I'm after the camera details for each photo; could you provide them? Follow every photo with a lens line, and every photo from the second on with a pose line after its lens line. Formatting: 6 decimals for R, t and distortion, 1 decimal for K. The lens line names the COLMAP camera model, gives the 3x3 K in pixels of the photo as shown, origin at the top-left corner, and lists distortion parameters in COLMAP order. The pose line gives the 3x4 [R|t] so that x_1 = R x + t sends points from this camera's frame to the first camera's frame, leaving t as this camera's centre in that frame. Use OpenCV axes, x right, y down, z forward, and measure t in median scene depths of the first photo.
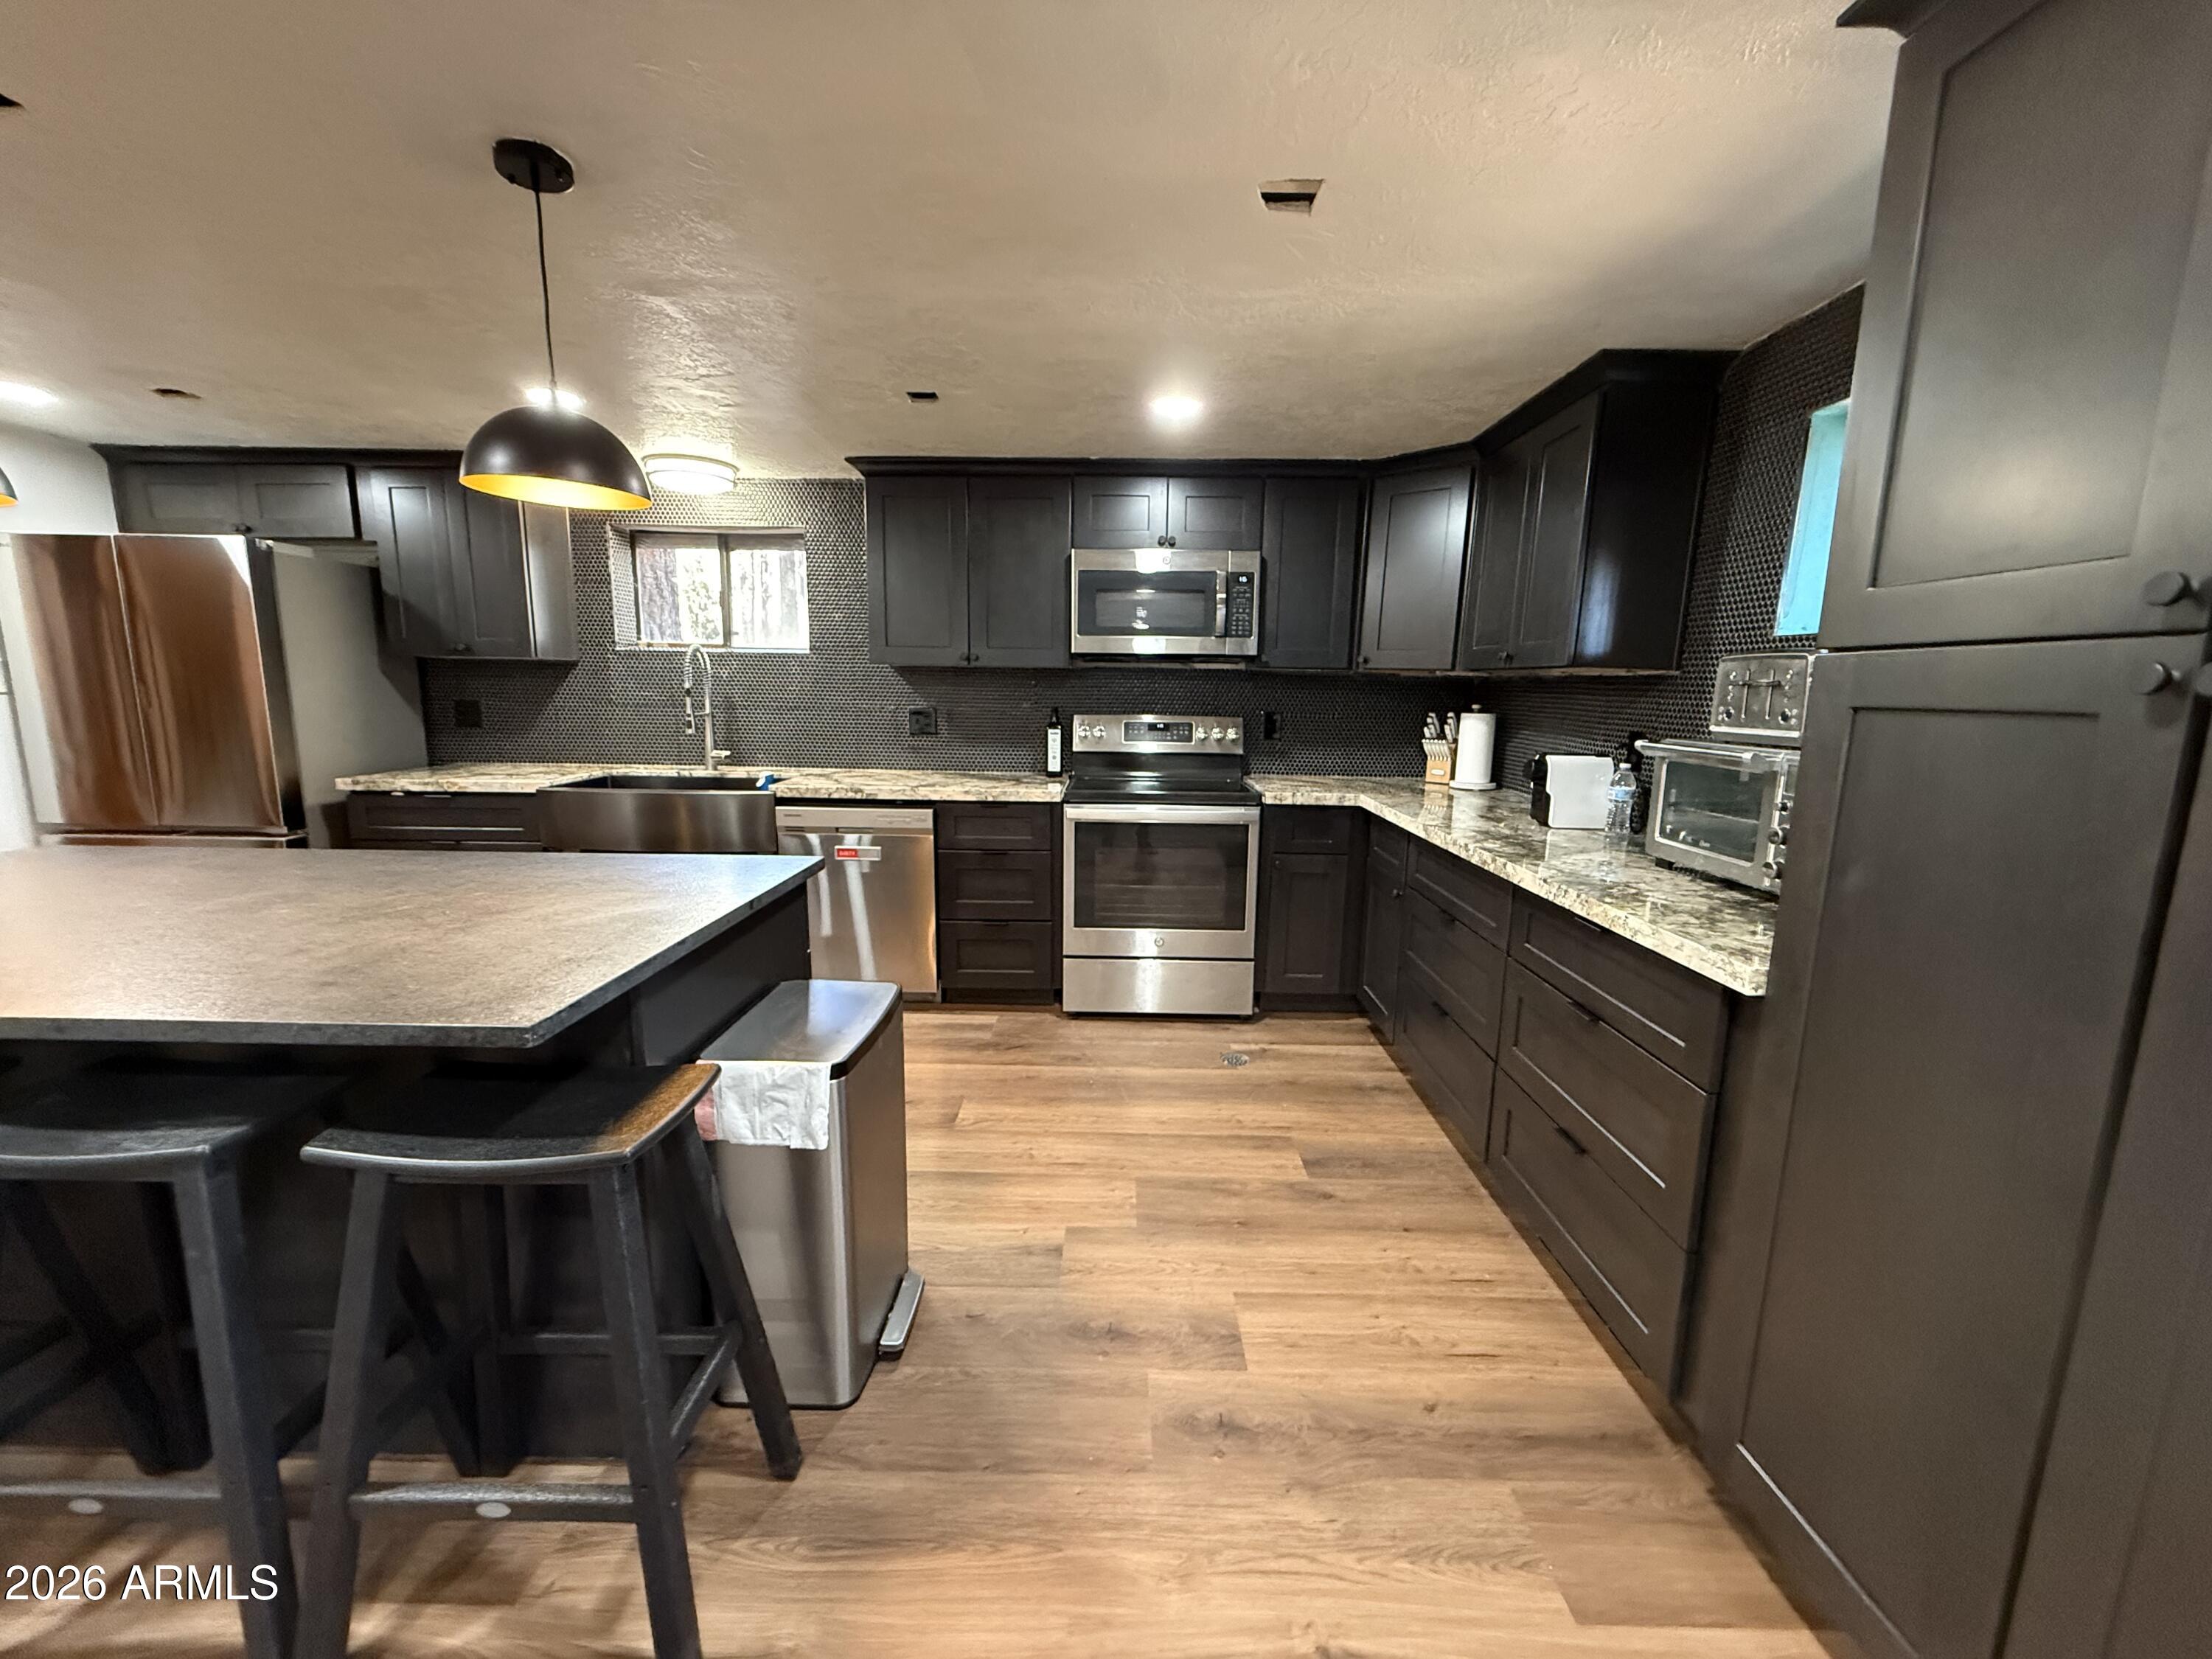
lens RADIAL K [[865.0, 0, 1104.9], [0, 865.0, 835.0], [0, 0, 1]] dist [-0.005801, 0.000021]
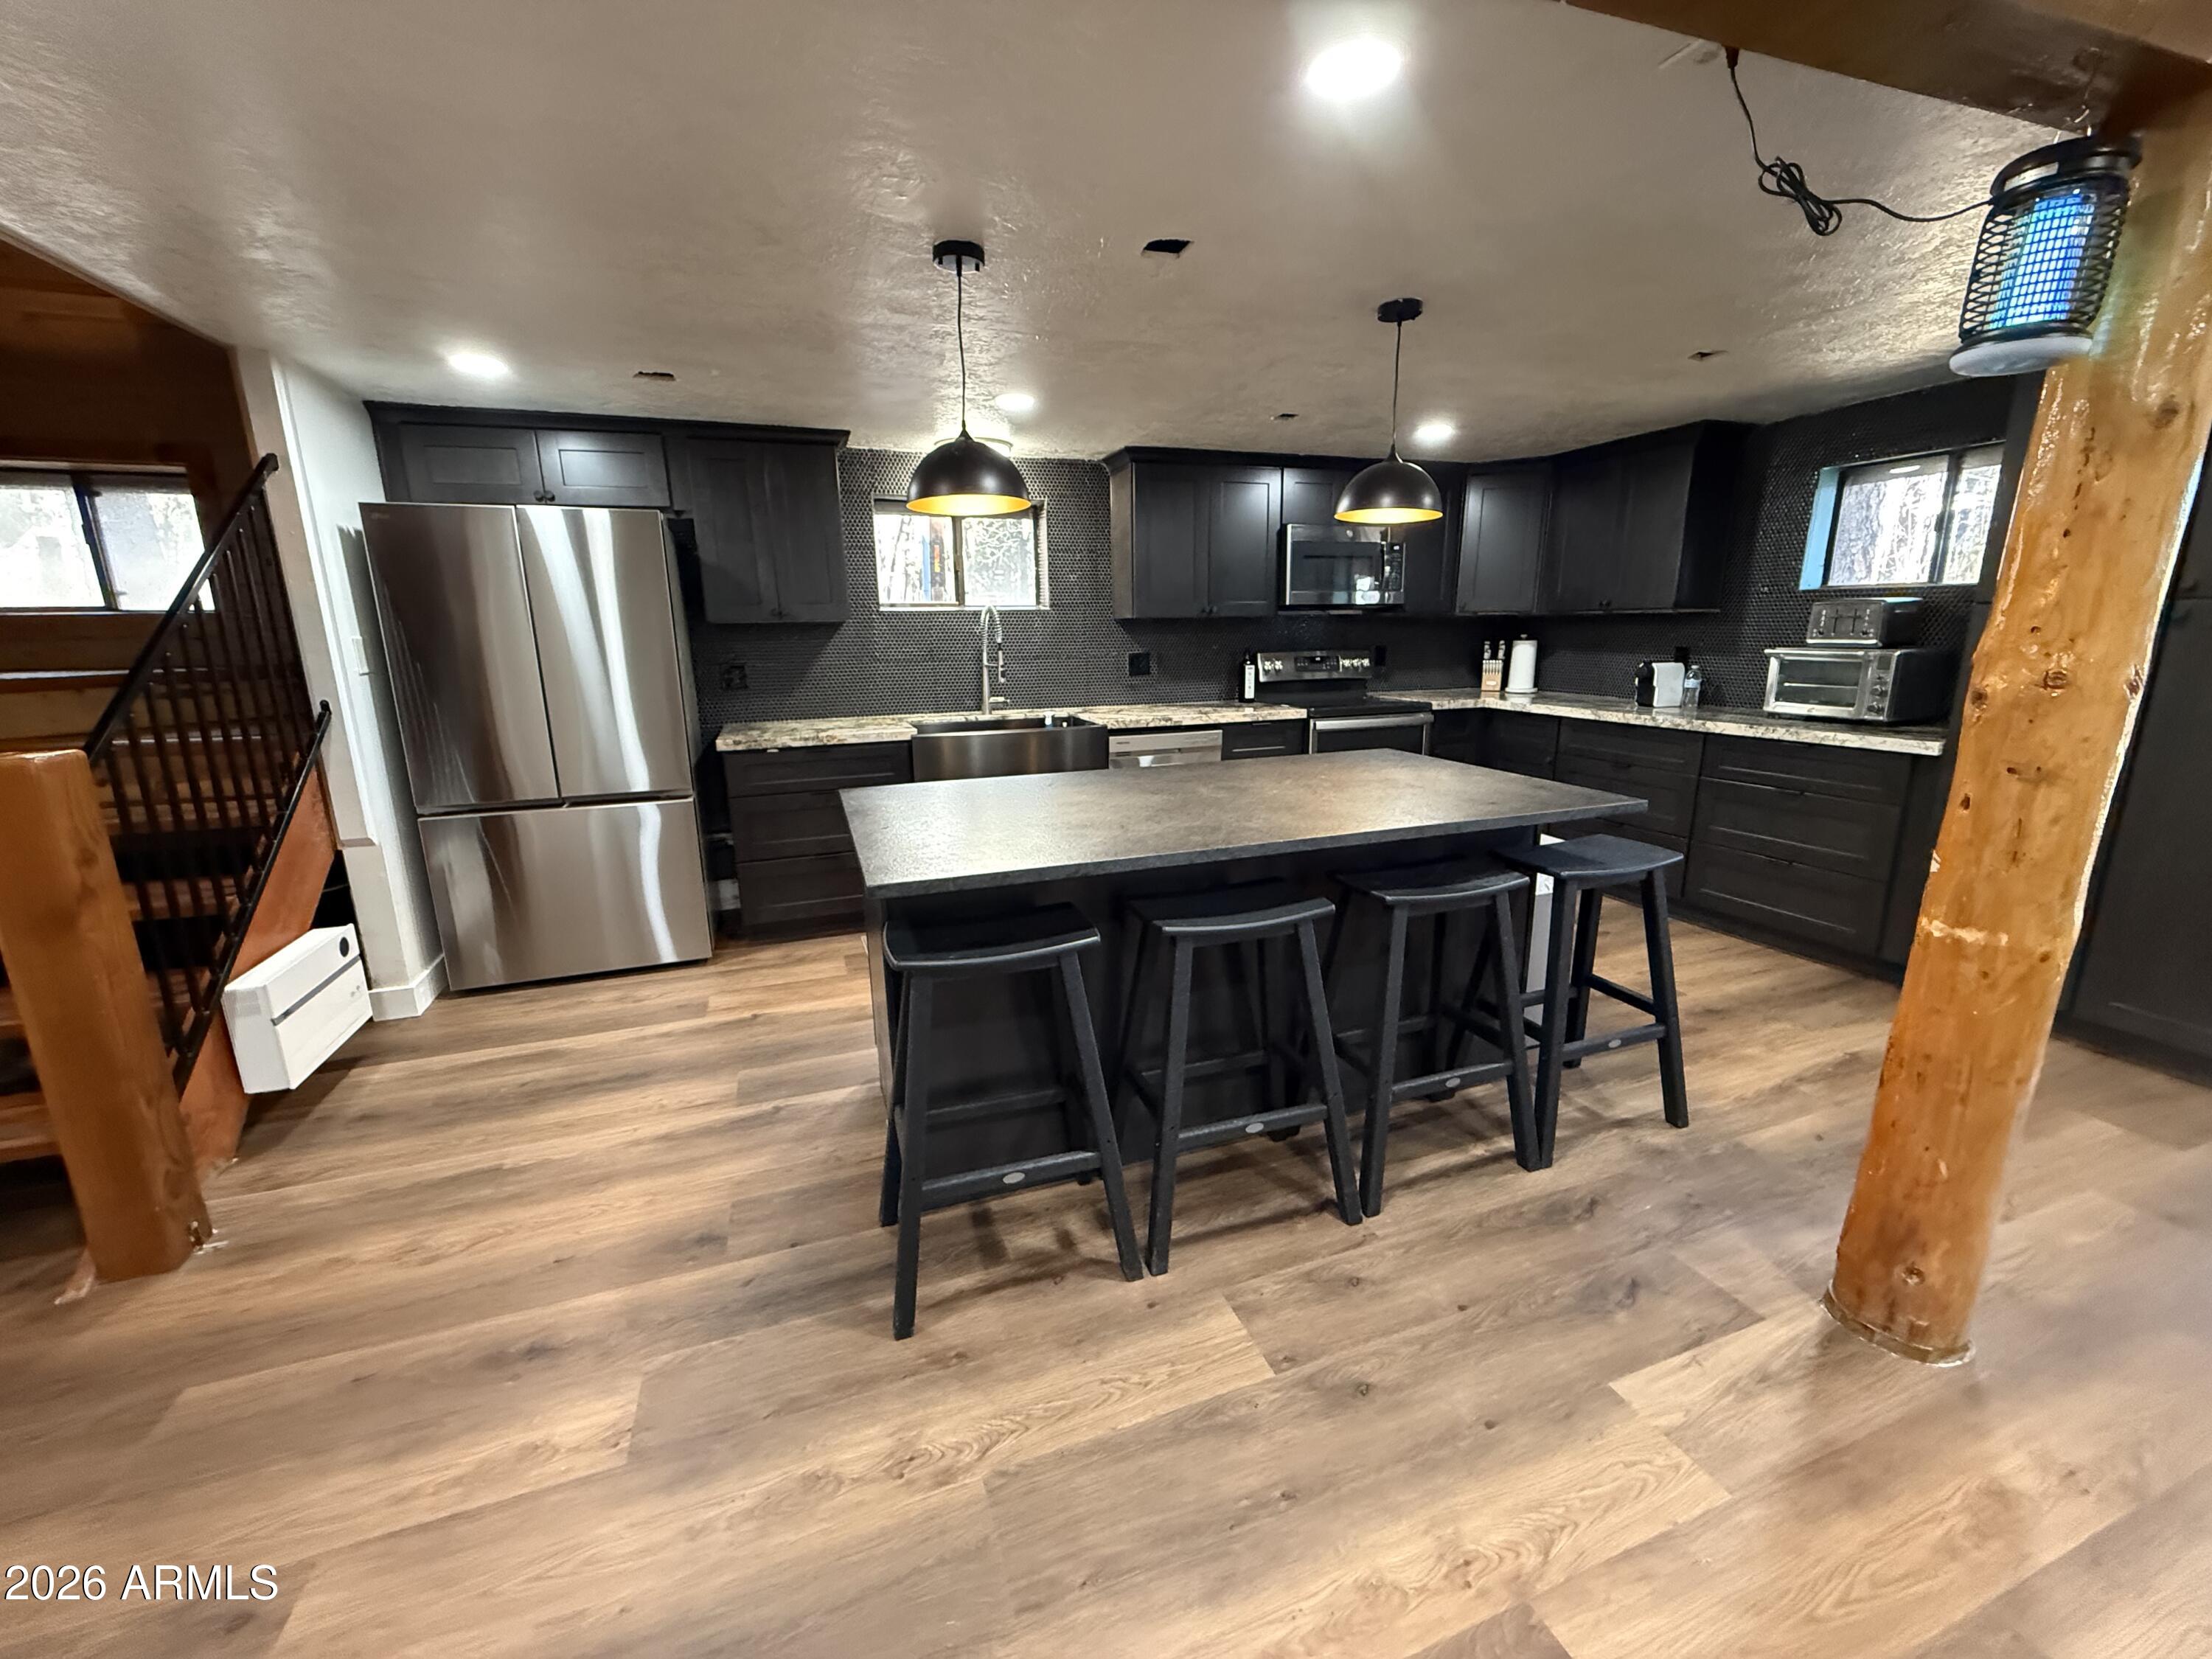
lens RADIAL K [[865.0, 0, 1104.0], [0, 865.0, 827.4], [0, 0, 1]] dist [-0.005801, 0.000021]
pose [[0.940640, -0.106320, 0.322323, -0.755178], [0.087920, 0.993582, 0.071162, 0.006962], [-0.327820, -0.038599, 0.943951, -0.160064]]
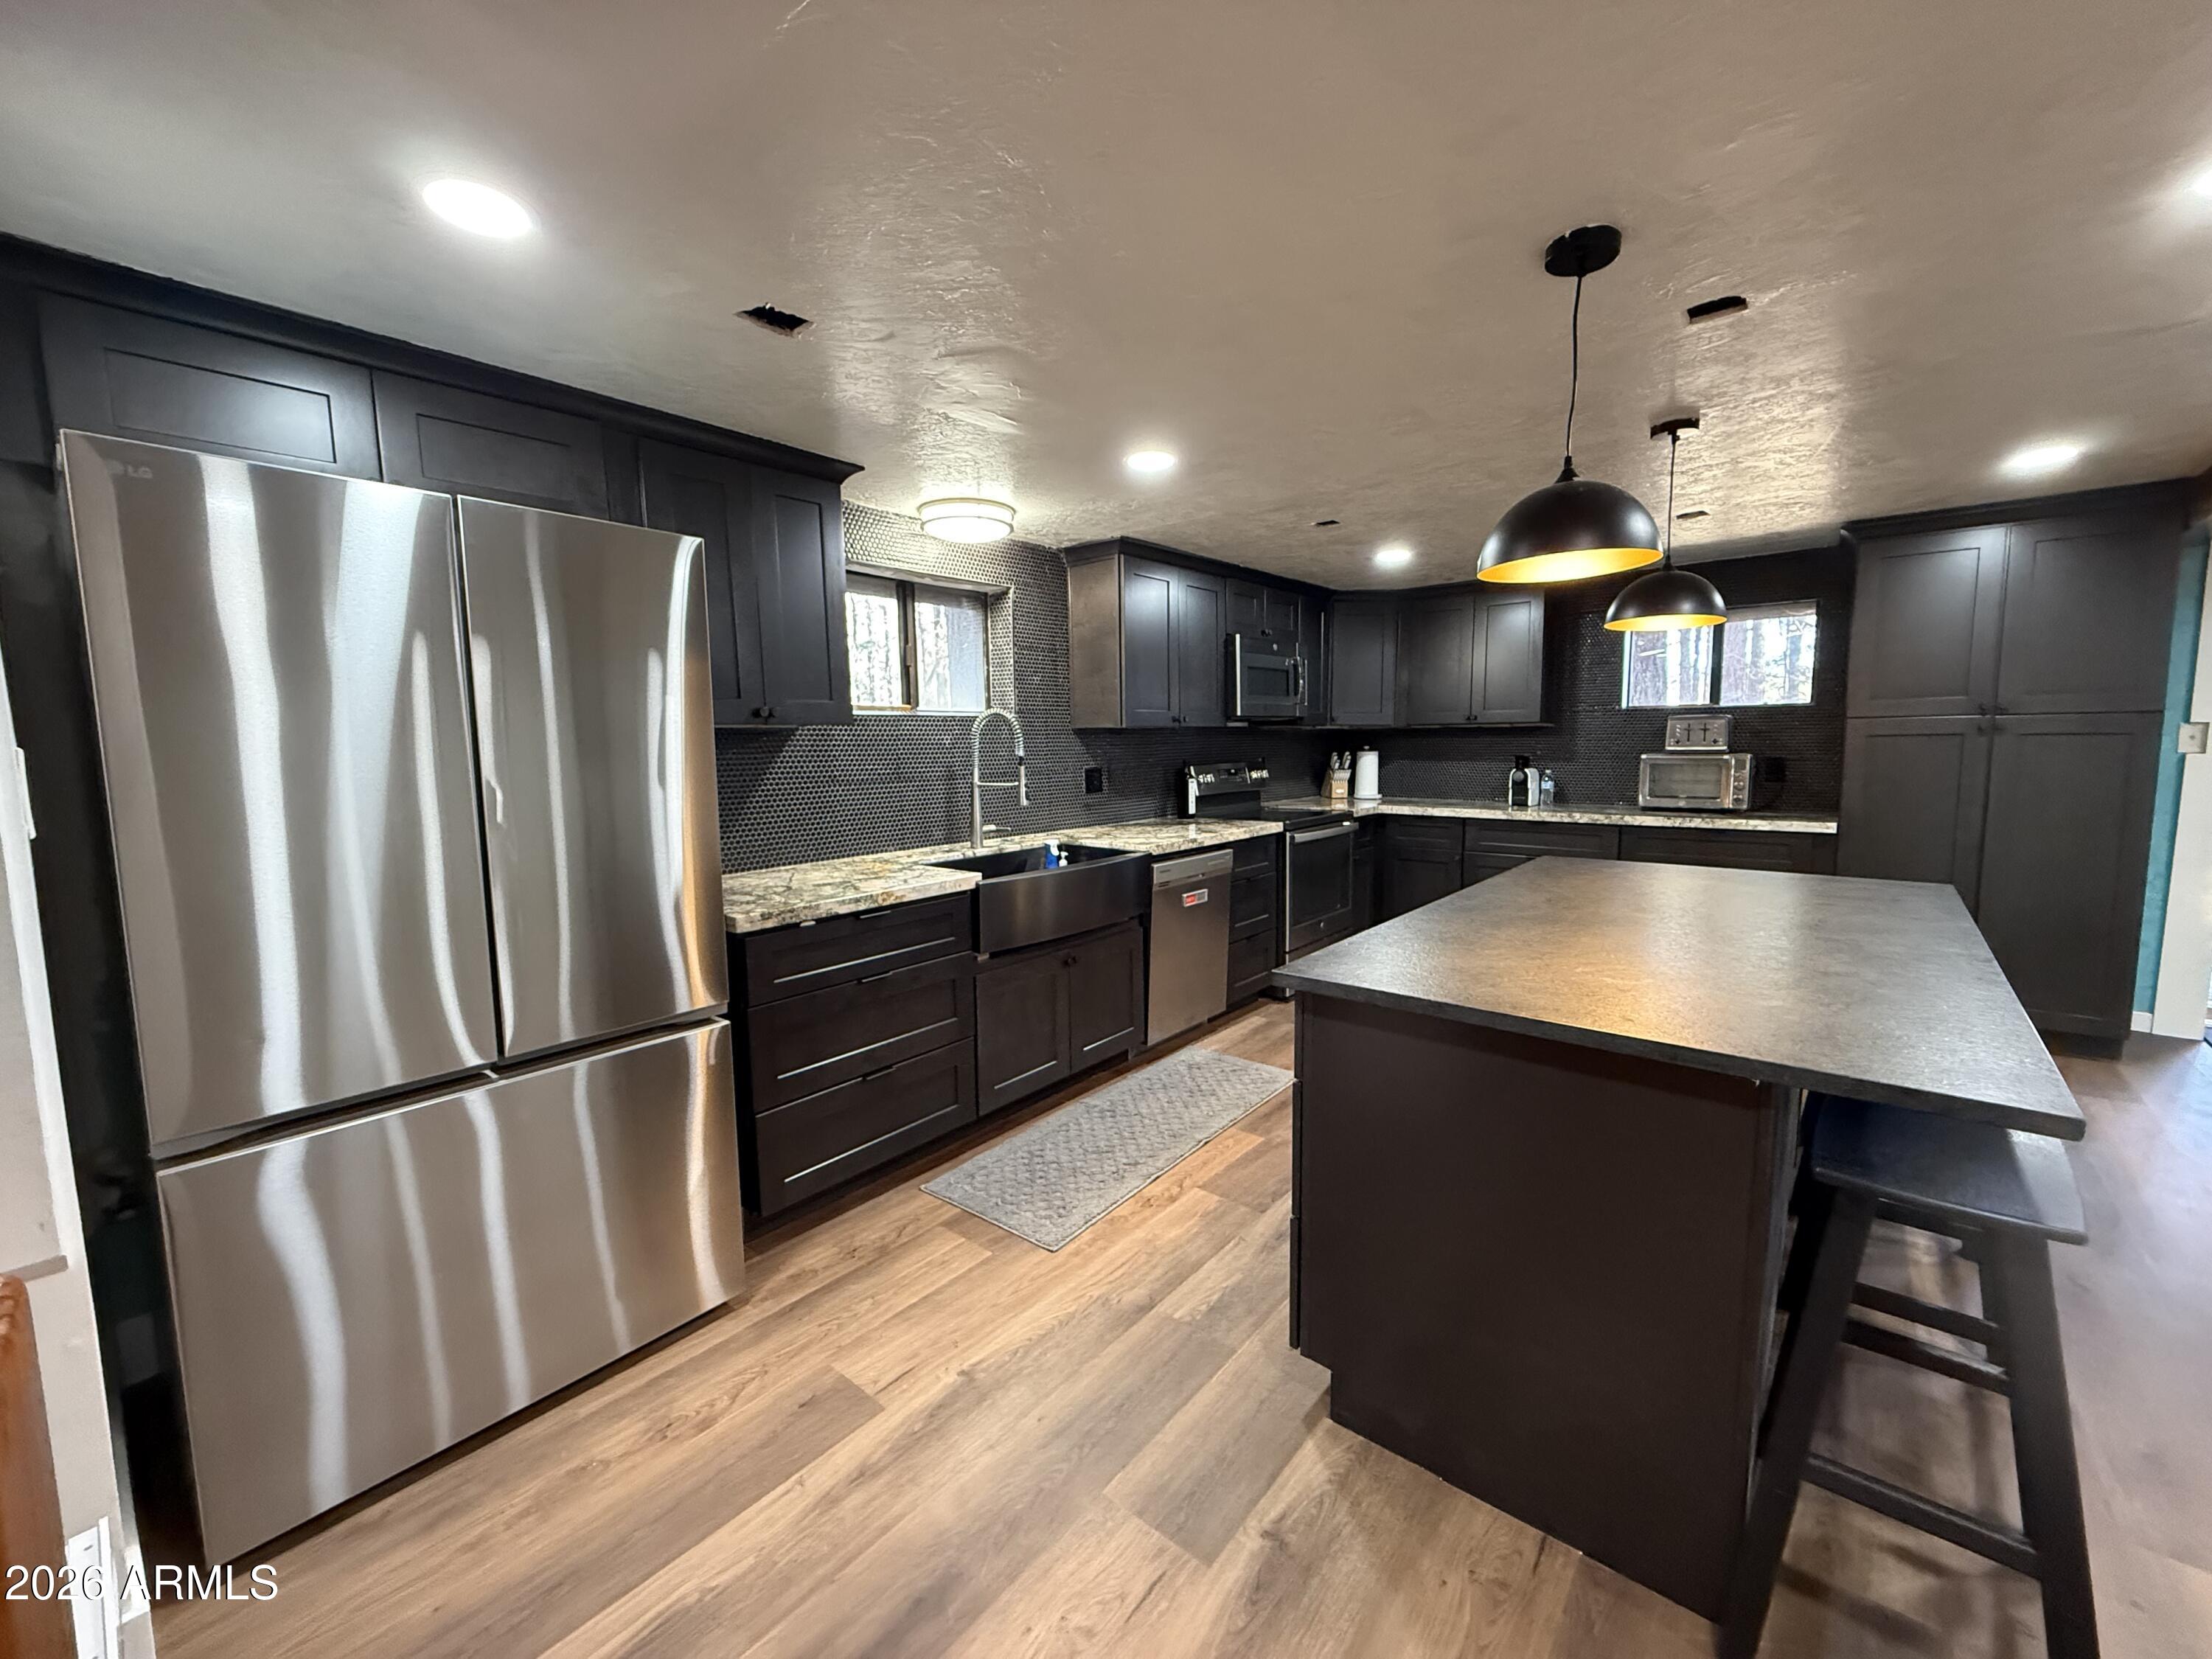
lens RADIAL K [[865.0, 0, 1097.6], [0, 865.0, 827.2], [0, 0, 1]] dist [-0.005801, 0.000021]
pose [[0.645770, -0.103949, 0.756423, -1.135079], [0.155883, 0.987772, 0.002662, -0.085482], [-0.747450, 0.116194, 0.654078, 0.348273]]
